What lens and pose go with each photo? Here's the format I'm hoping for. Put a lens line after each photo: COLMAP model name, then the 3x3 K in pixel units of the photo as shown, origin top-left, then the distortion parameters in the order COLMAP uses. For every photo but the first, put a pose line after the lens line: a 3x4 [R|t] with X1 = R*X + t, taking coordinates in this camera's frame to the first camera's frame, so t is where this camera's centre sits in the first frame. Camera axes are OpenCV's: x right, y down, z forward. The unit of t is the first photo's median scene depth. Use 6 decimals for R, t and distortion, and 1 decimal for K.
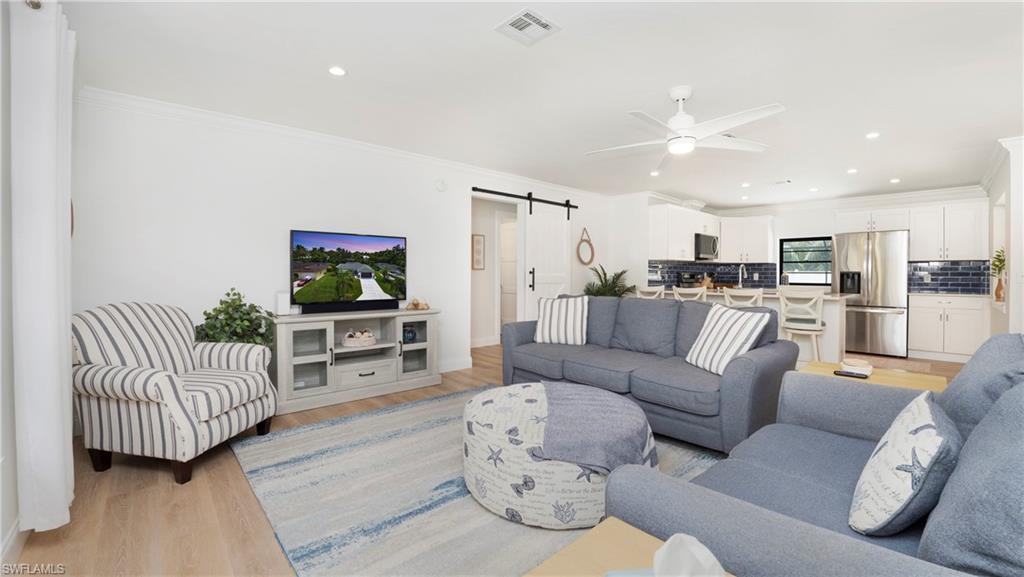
lens RADIAL K [[413.6, 0, 526.5], [0, 413.6, 267.7], [0, 0, 1]] dist [-0.002228, 0.000159]
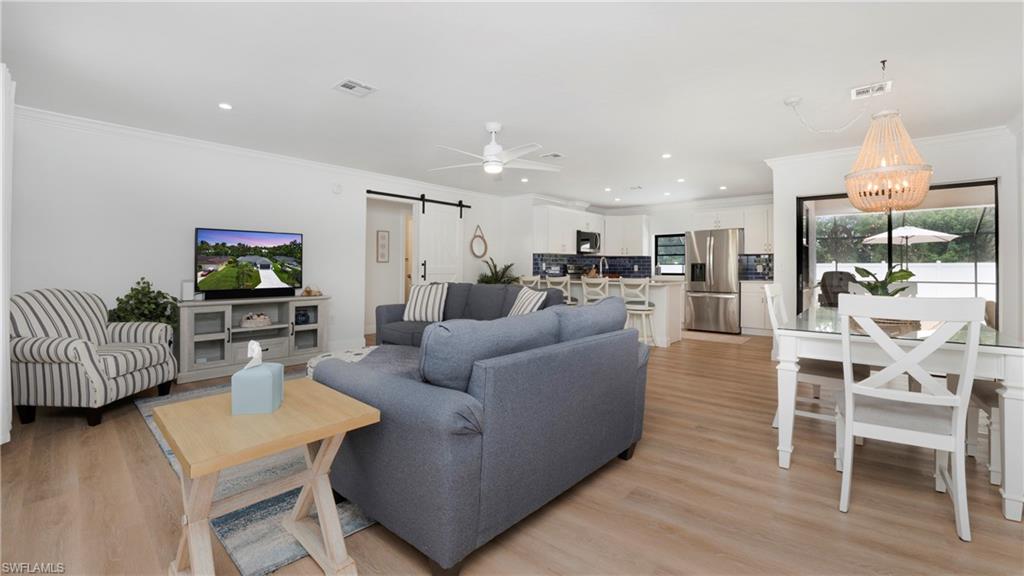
lens RADIAL K [[412.6, 0, 496.8], [0, 412.6, 252.9], [0, 0, 1]] dist [-0.014640, -0.000539]
pose [[0.997242, -0.001457, 0.074202, 0.174451], [0.003097, 0.999753, -0.021998, 0.006918], [-0.074152, 0.022168, 0.997001, -0.195974]]
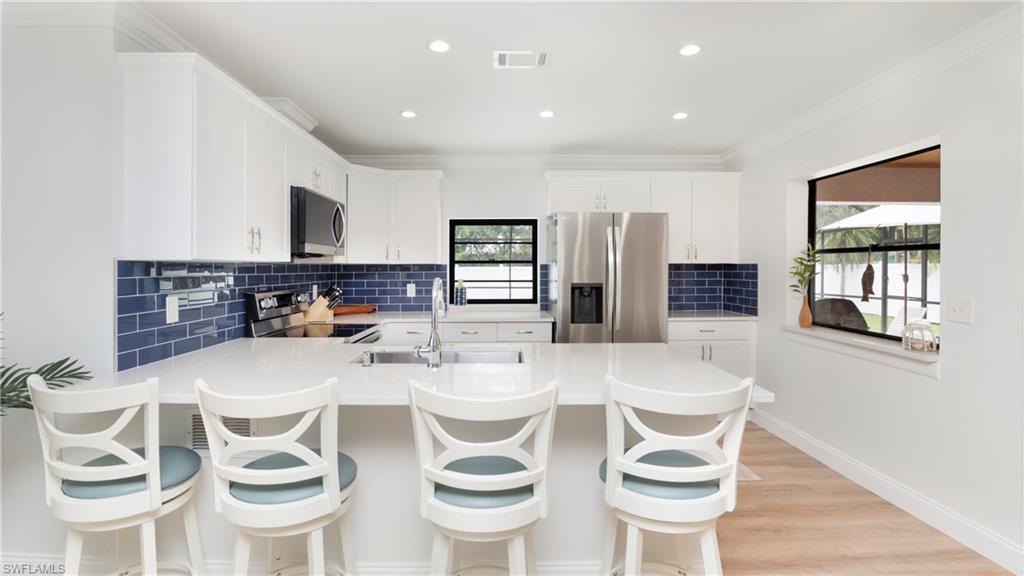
lens RADIAL K [[488.1, 0, 525.1], [0, 488.1, 276.9], [0, 0, 1]] dist [0.000080, 0.000053]
pose [[0.646744, -0.026585, 0.762244, 0.358217], [0.004197, 0.999501, 0.031298, -0.025952], [-0.762696, -0.017043, 0.646533, 0.965385]]
